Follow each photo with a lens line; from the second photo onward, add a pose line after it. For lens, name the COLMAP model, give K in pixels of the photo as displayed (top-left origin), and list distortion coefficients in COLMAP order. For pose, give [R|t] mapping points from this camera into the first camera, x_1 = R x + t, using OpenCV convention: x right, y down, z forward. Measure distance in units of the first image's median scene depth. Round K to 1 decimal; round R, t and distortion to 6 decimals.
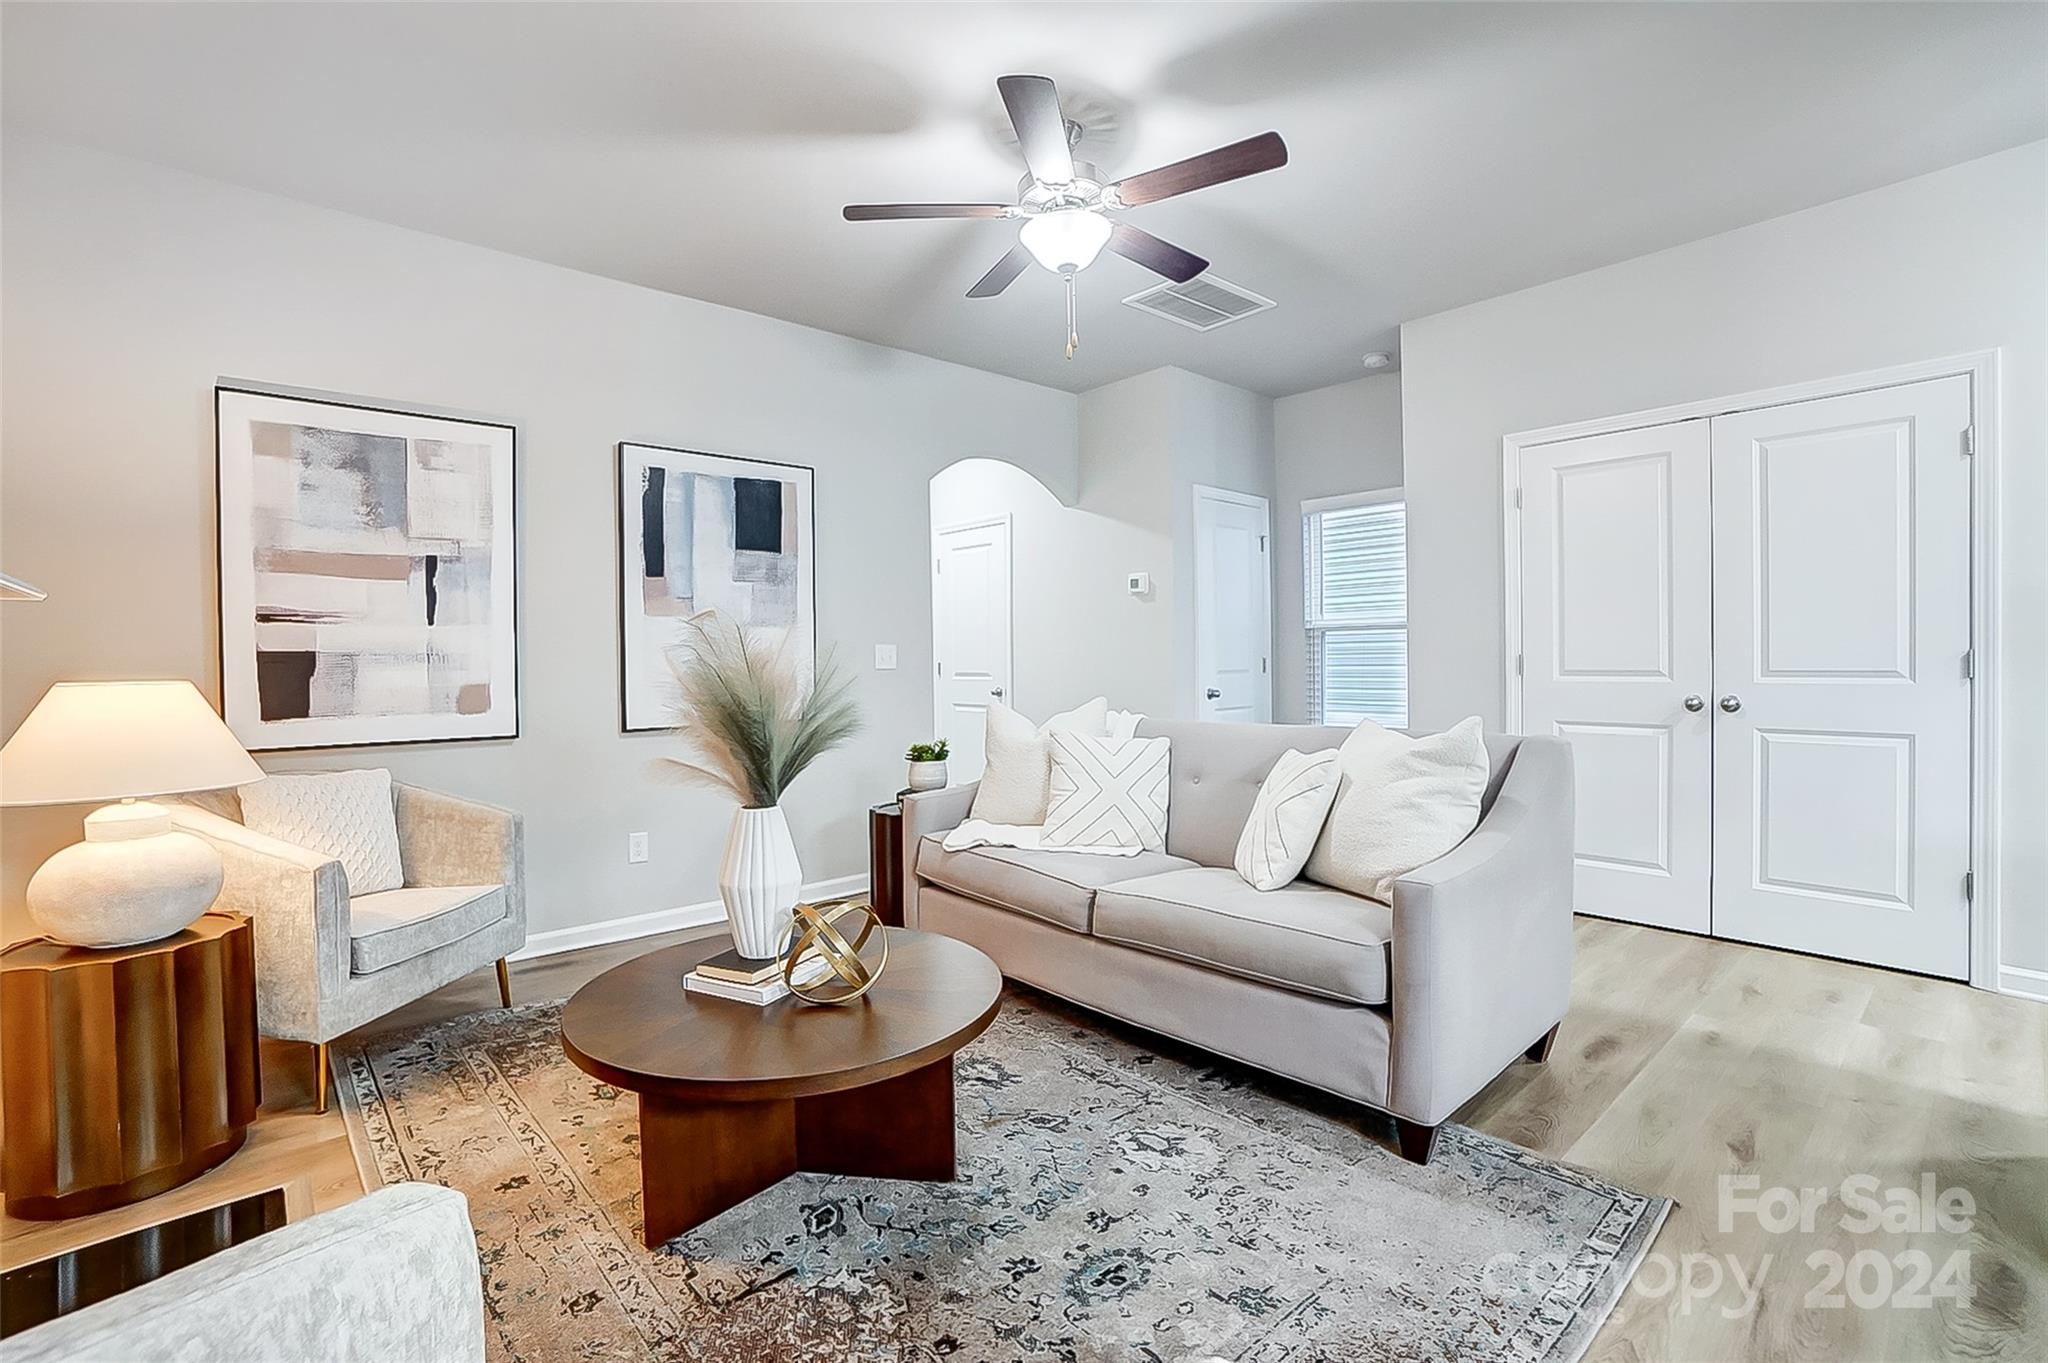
lens RADIAL K [[913.9, 0, 1010.3], [0, 913.9, 675.4], [0, 0, 1]] dist [-0.067814, 0.024583]
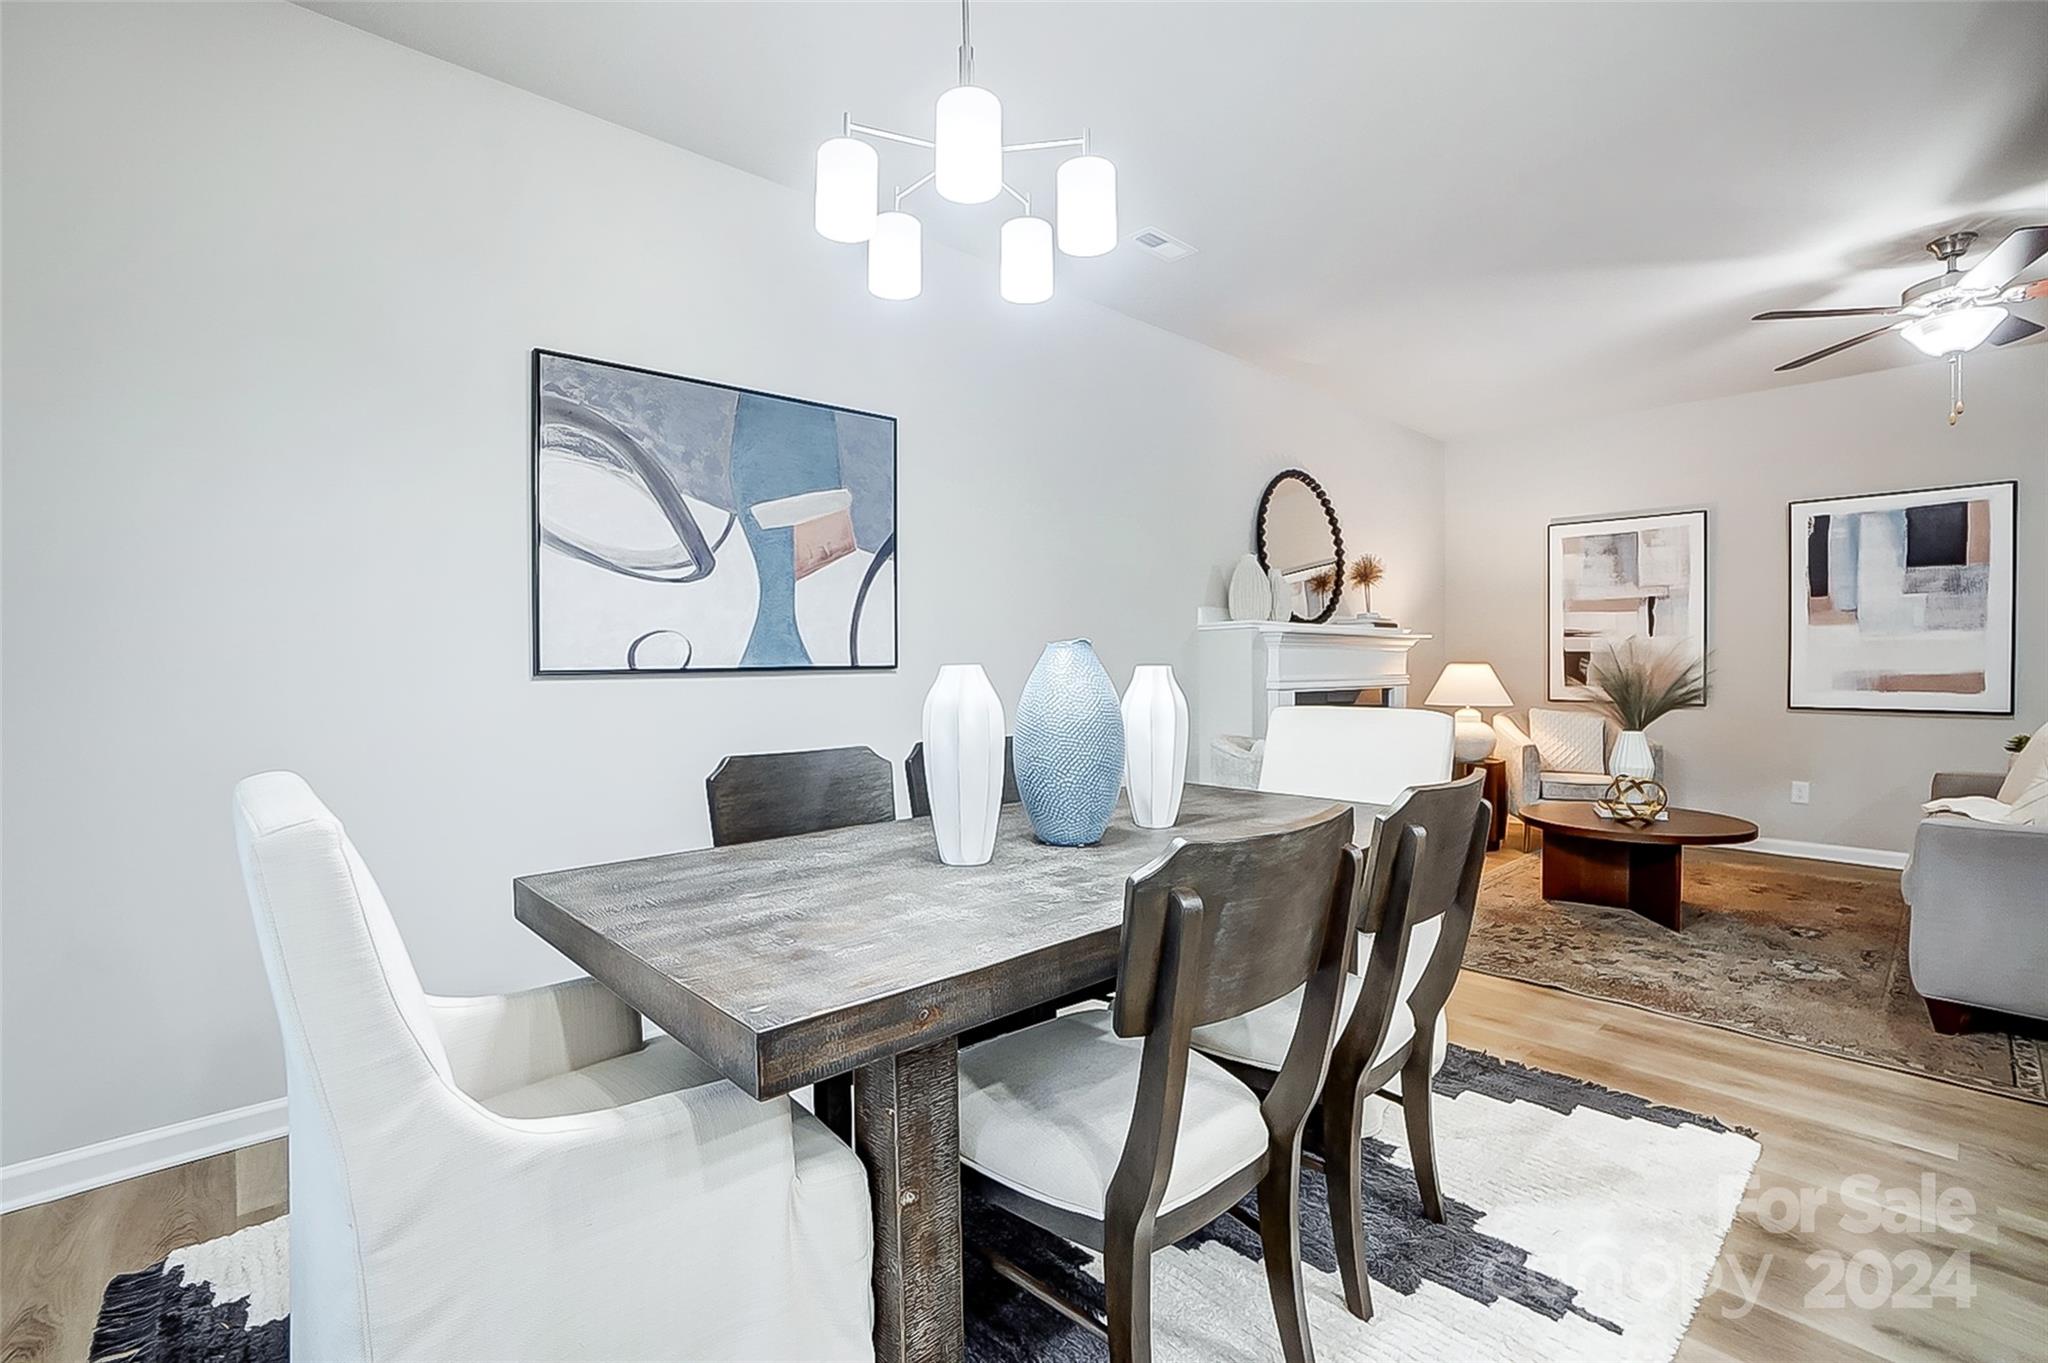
lens RADIAL K [[913.9, 0, 1010.3], [0, 913.9, 675.4], [0, 0, 1]] dist [-0.067814, 0.024583]
pose [[0.021240, 0.029621, -0.999335, 1.112889], [-0.015437, 0.999452, 0.029296, -0.012493], [0.999655, 0.014804, 0.021686, -0.299898]]
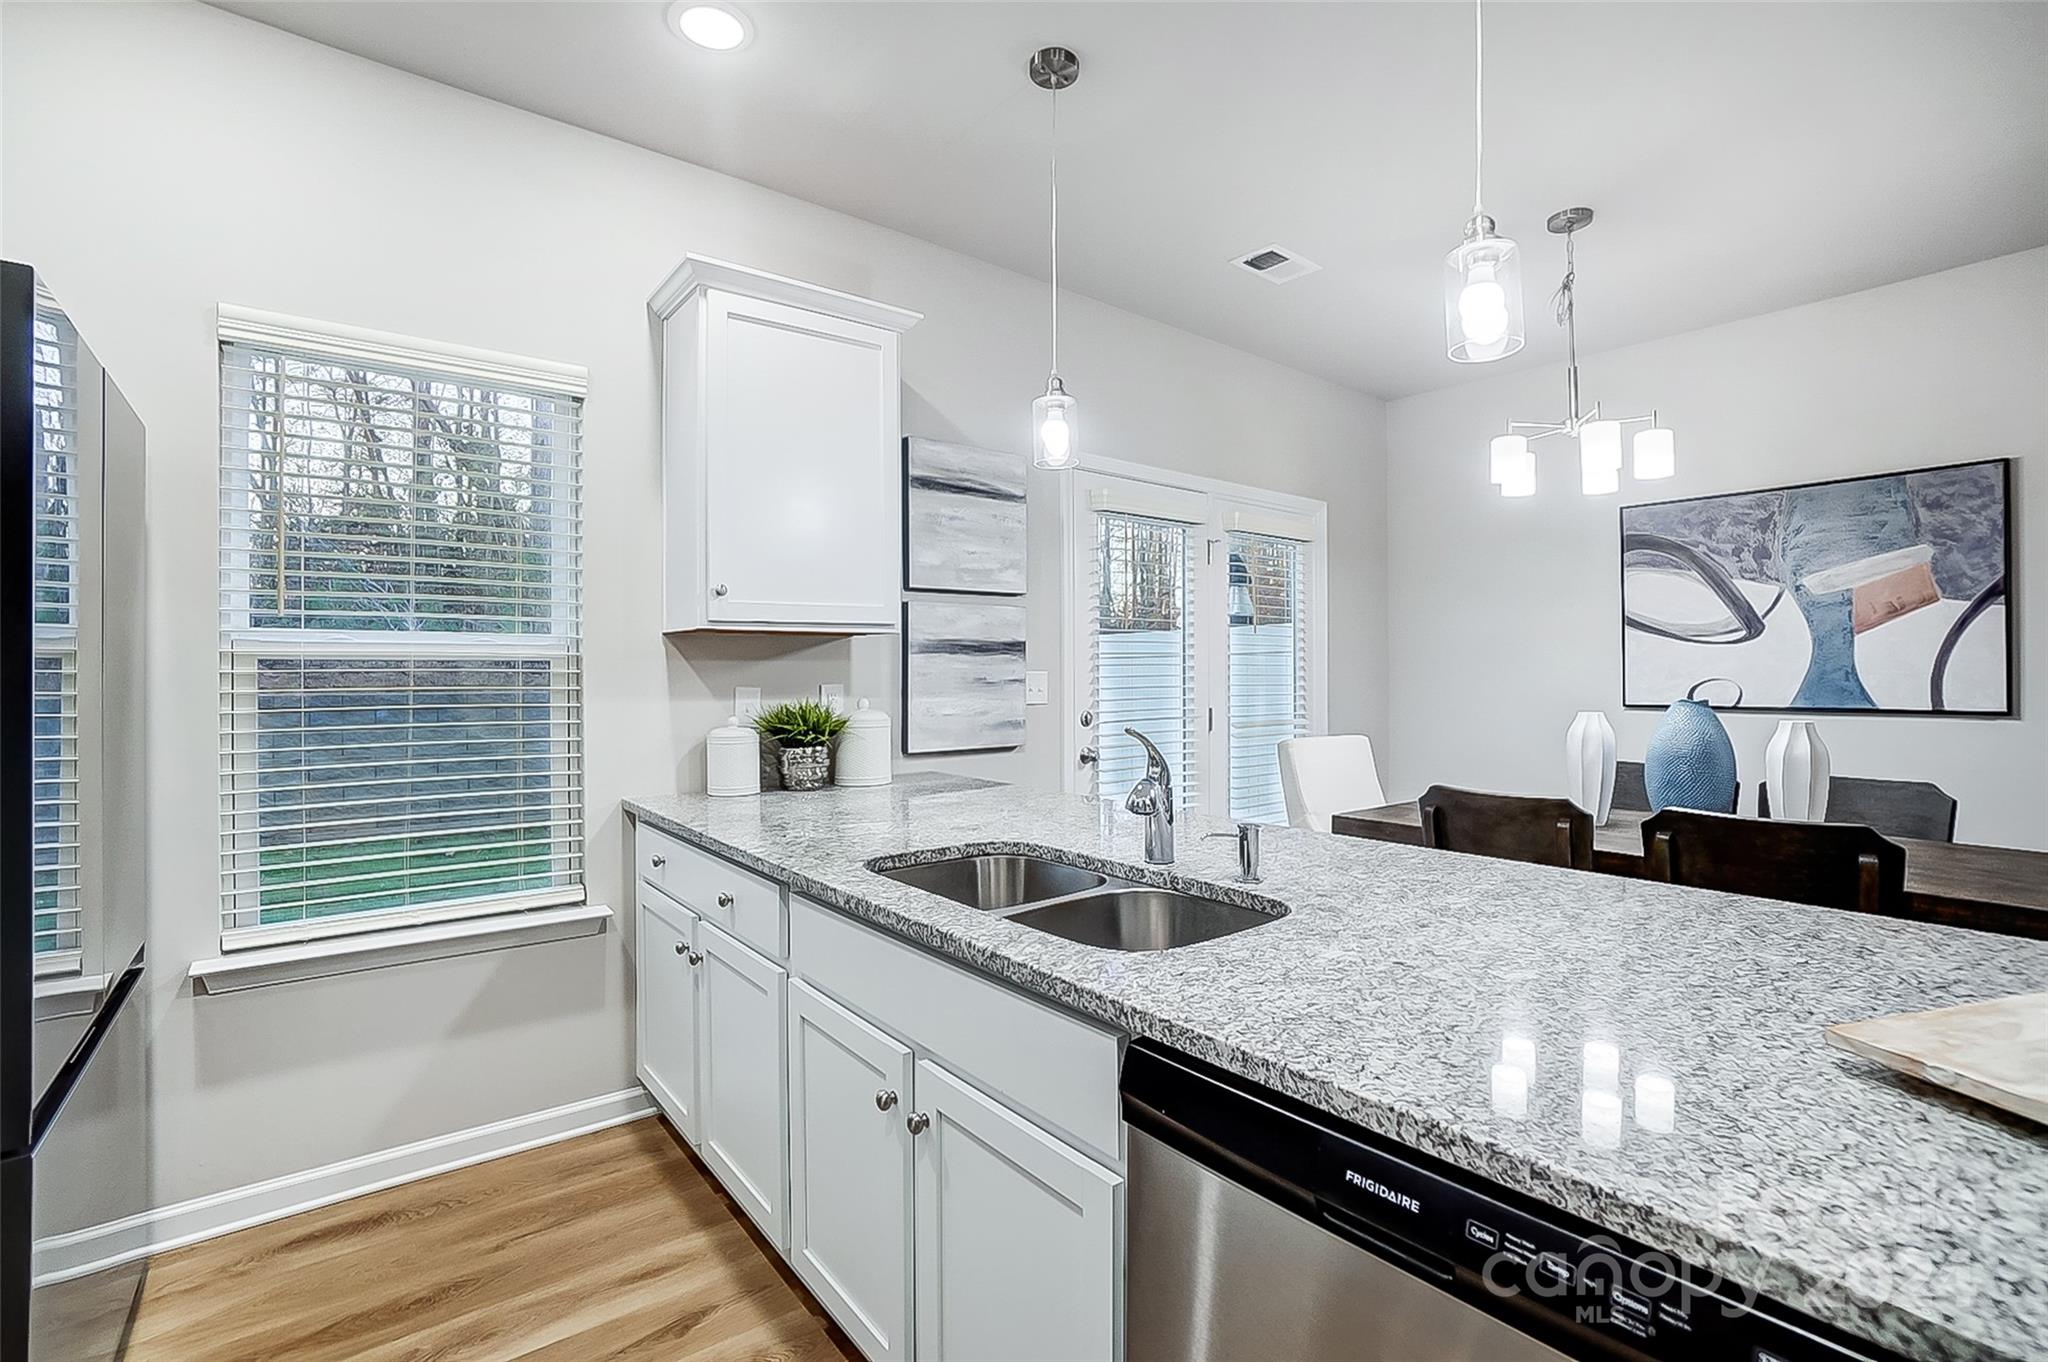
lens RADIAL K [[913.9, 0, 1010.3], [0, 913.9, 674.9], [0, 0, 1]] dist [-0.067814, 0.024583]
pose [[-0.998237, 0.010169, 0.058470, 1.118170], [0.011276, 0.999763, 0.018643, -0.064327], [-0.058266, 0.019270, -0.998115, 0.650807]]
